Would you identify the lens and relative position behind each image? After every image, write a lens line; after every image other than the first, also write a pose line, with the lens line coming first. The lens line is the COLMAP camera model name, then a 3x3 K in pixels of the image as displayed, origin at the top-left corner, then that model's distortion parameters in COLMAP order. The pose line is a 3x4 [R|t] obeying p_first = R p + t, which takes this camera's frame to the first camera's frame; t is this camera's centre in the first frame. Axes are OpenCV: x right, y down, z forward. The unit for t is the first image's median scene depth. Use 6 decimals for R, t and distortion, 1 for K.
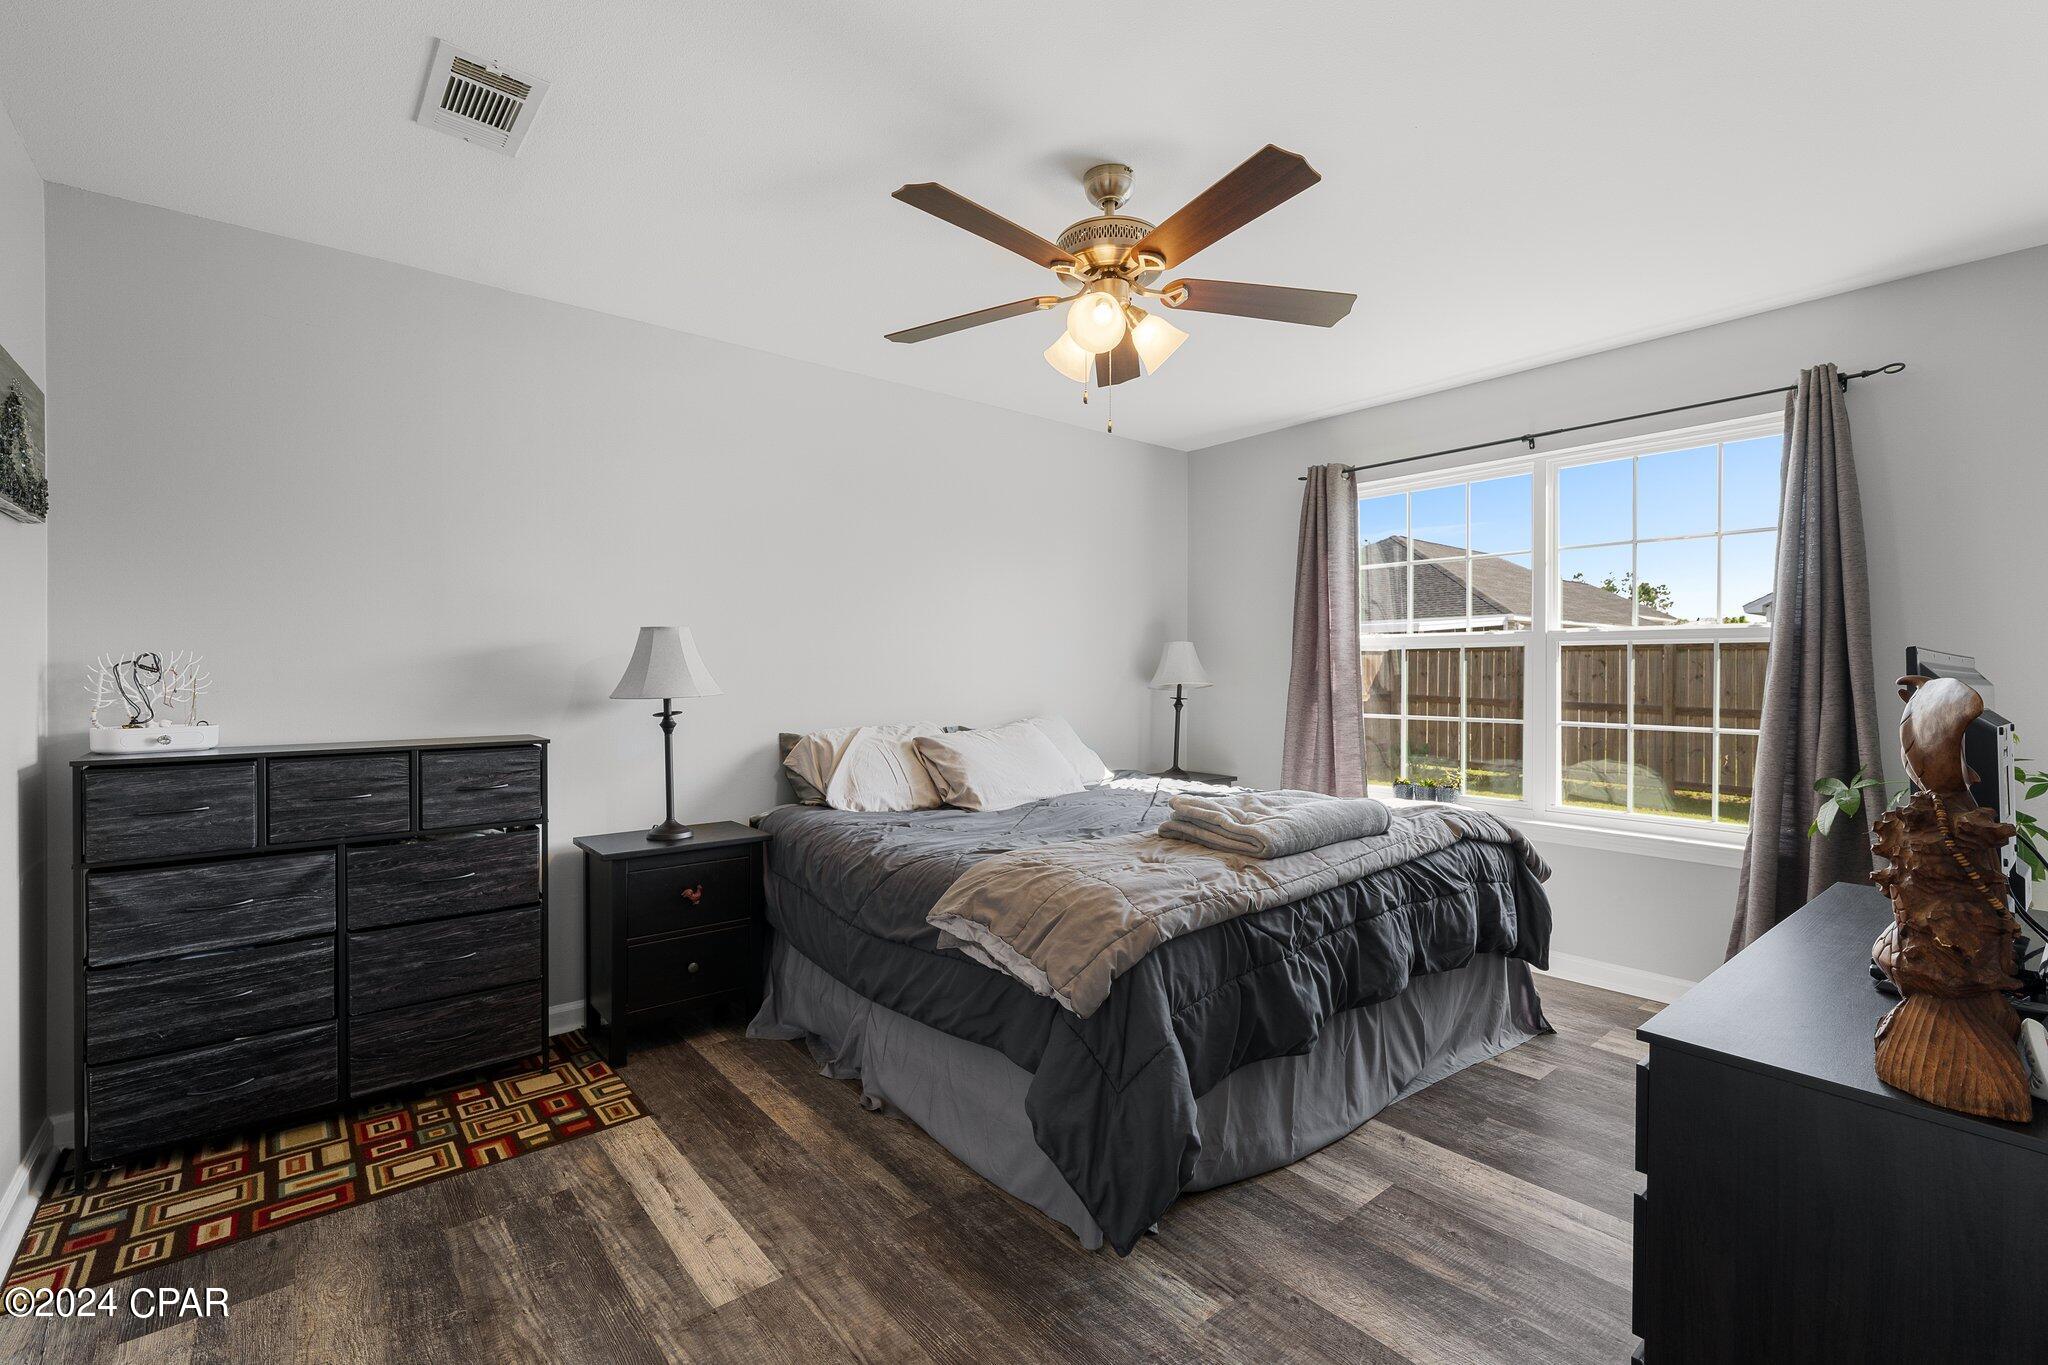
lens RADIAL K [[900.1, 0, 1024.0], [0, 900.1, 682.5], [0, 0, 1]] dist [0.000707, 0.000028]
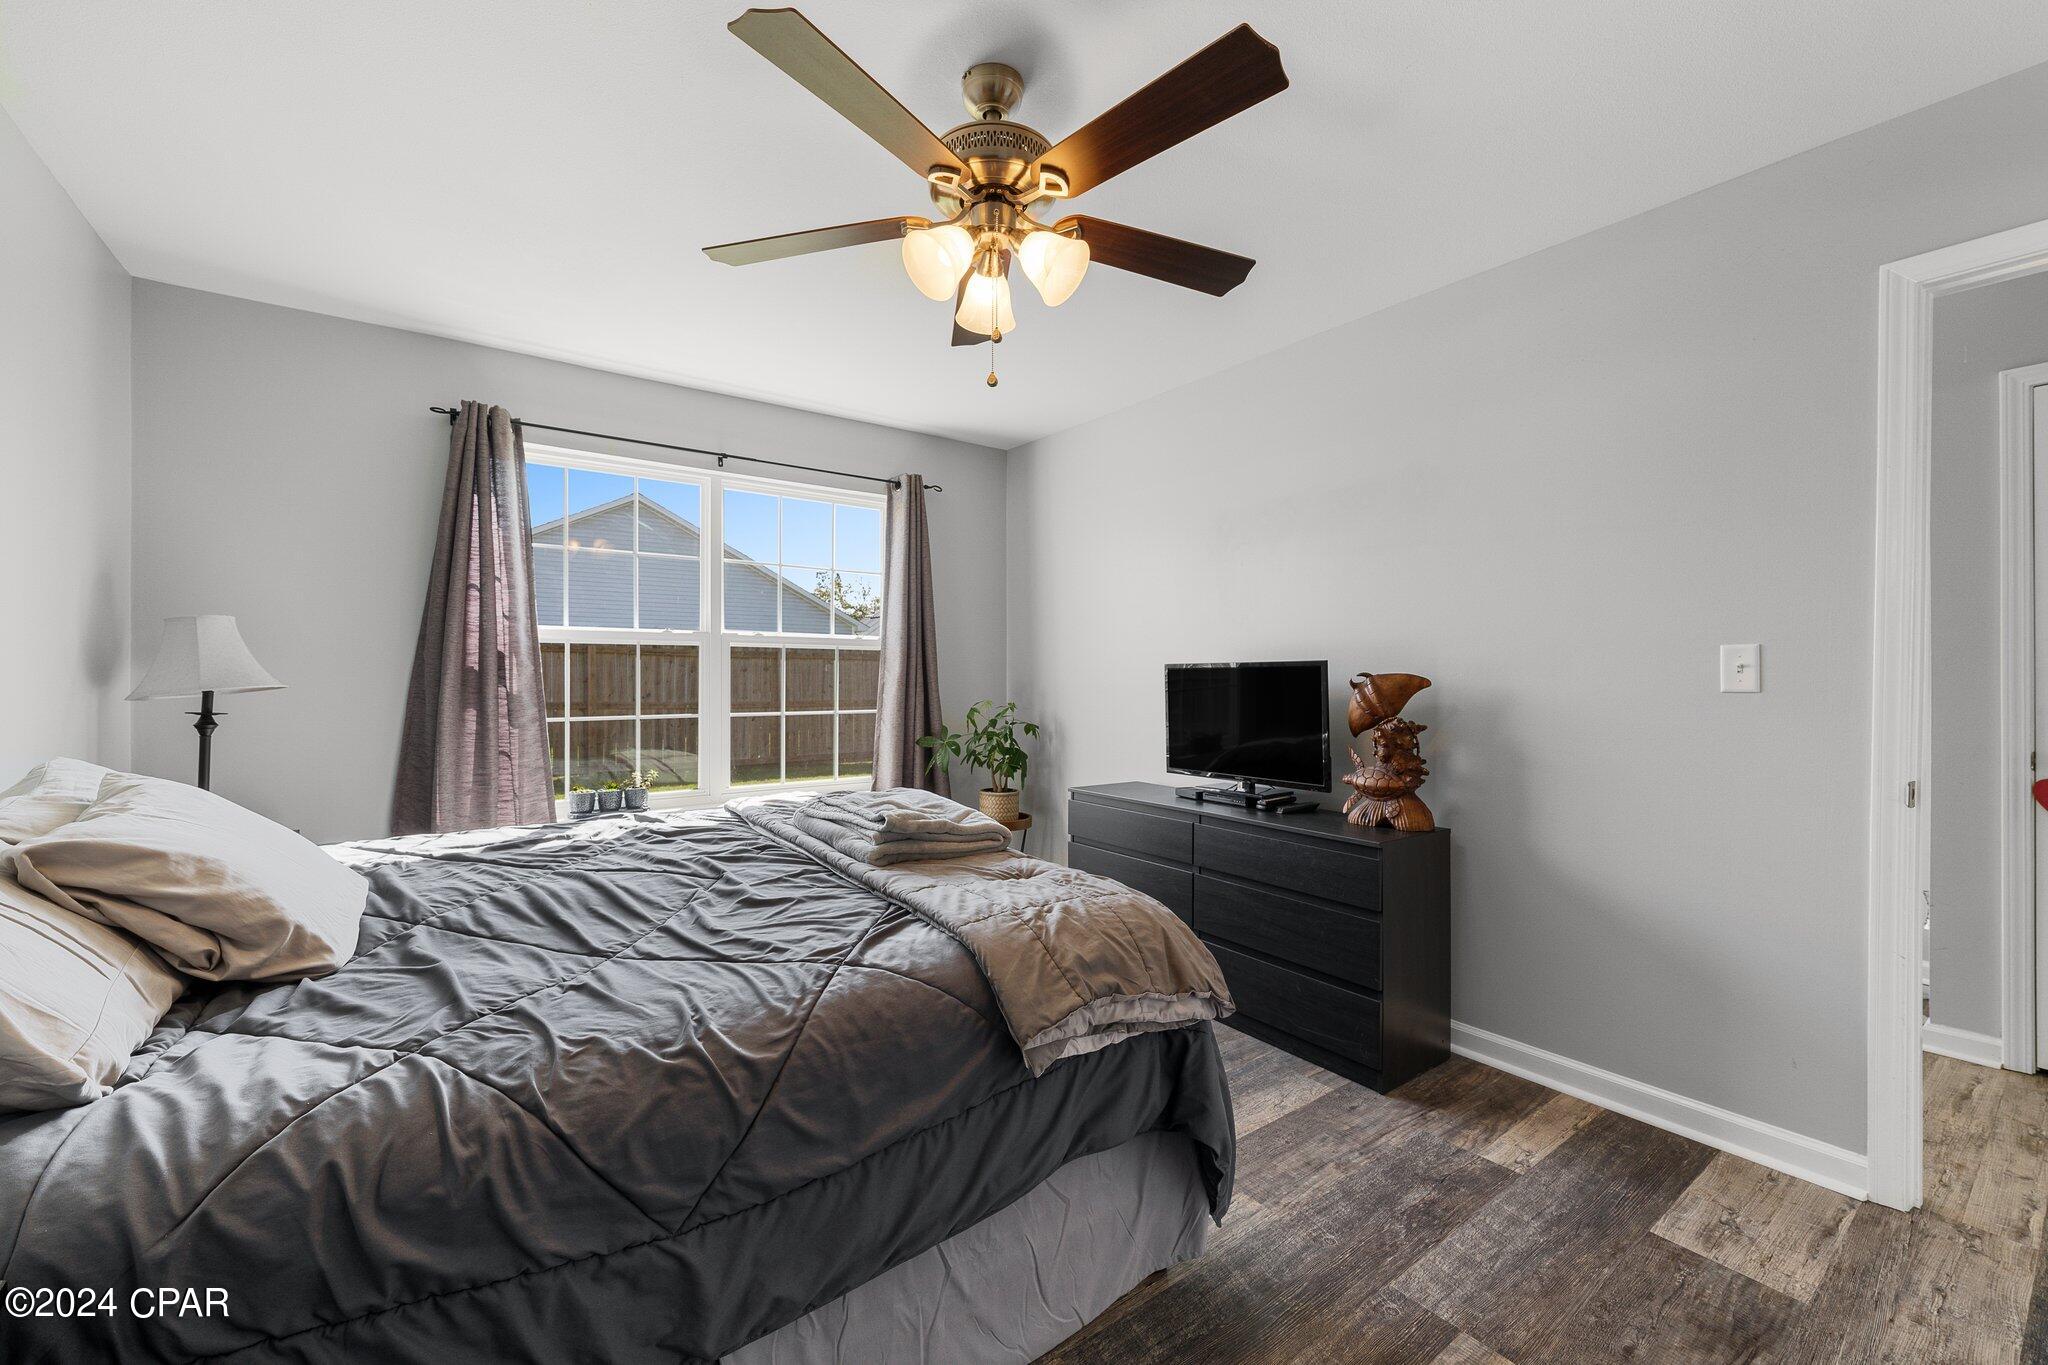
lens RADIAL K [[821.6, 0, 1024.0], [0, 821.6, 682.5], [0, 0, 1]] dist [0.000005, -0.000209]
pose [[0.061304, -0.015130, 0.998004, -0.382387], [0.010170, 0.999843, 0.014533, -0.005851], [-0.998067, 0.009259, 0.061448, 0.522418]]
